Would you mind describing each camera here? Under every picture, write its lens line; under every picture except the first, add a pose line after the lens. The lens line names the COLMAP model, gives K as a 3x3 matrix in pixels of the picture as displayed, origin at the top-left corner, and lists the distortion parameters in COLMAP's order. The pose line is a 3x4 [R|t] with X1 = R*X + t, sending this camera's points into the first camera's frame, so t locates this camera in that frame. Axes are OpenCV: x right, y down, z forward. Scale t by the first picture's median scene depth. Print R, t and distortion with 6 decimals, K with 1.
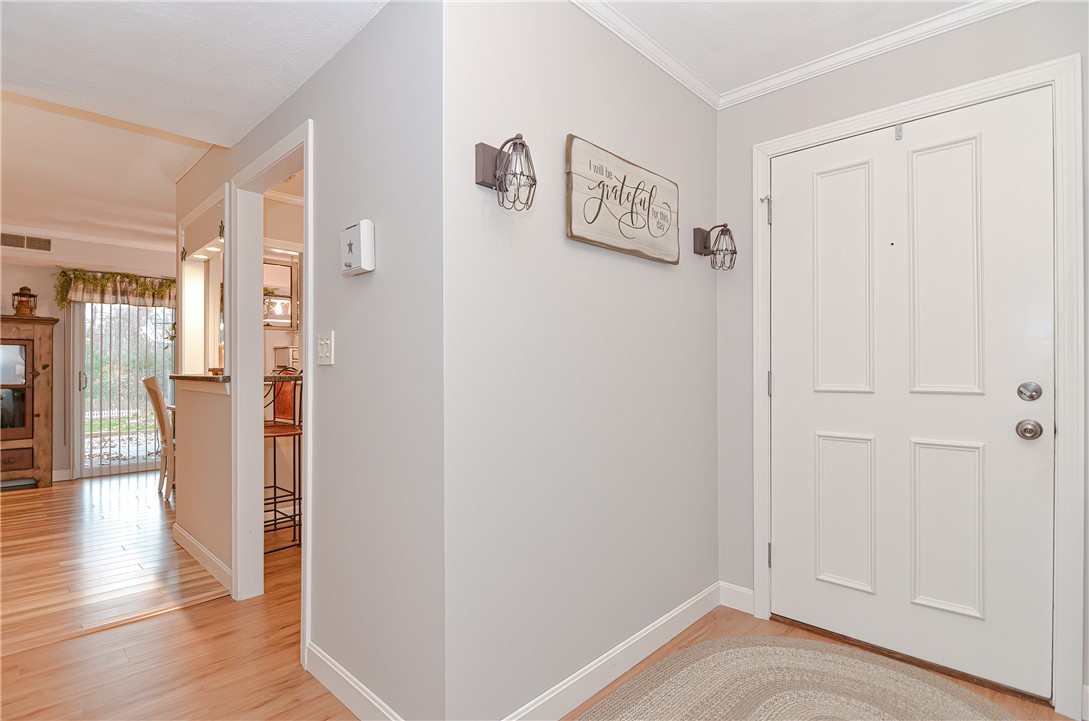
lens RADIAL K [[531.4, 0, 542.2], [0, 531.4, 364.8], [0, 0, 1]] dist [0.006248, -0.001985]
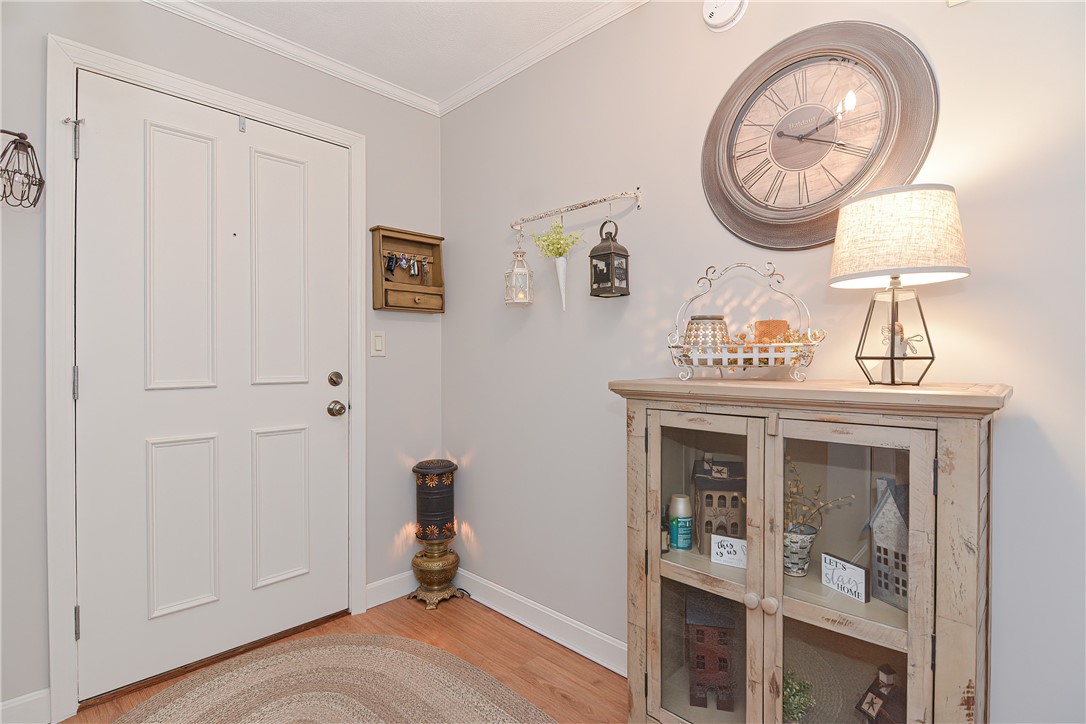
lens RADIAL K [[529.9, 0, 533.0], [0, 529.9, 361.0], [0, 0, 1]] dist [0.006248, -0.001985]
pose [[0.034952, -0.000070, 0.999389, -0.306044], [-0.002548, 0.999997, 0.000159, 0.004705], [-0.999386, -0.002552, 0.034952, 0.420473]]
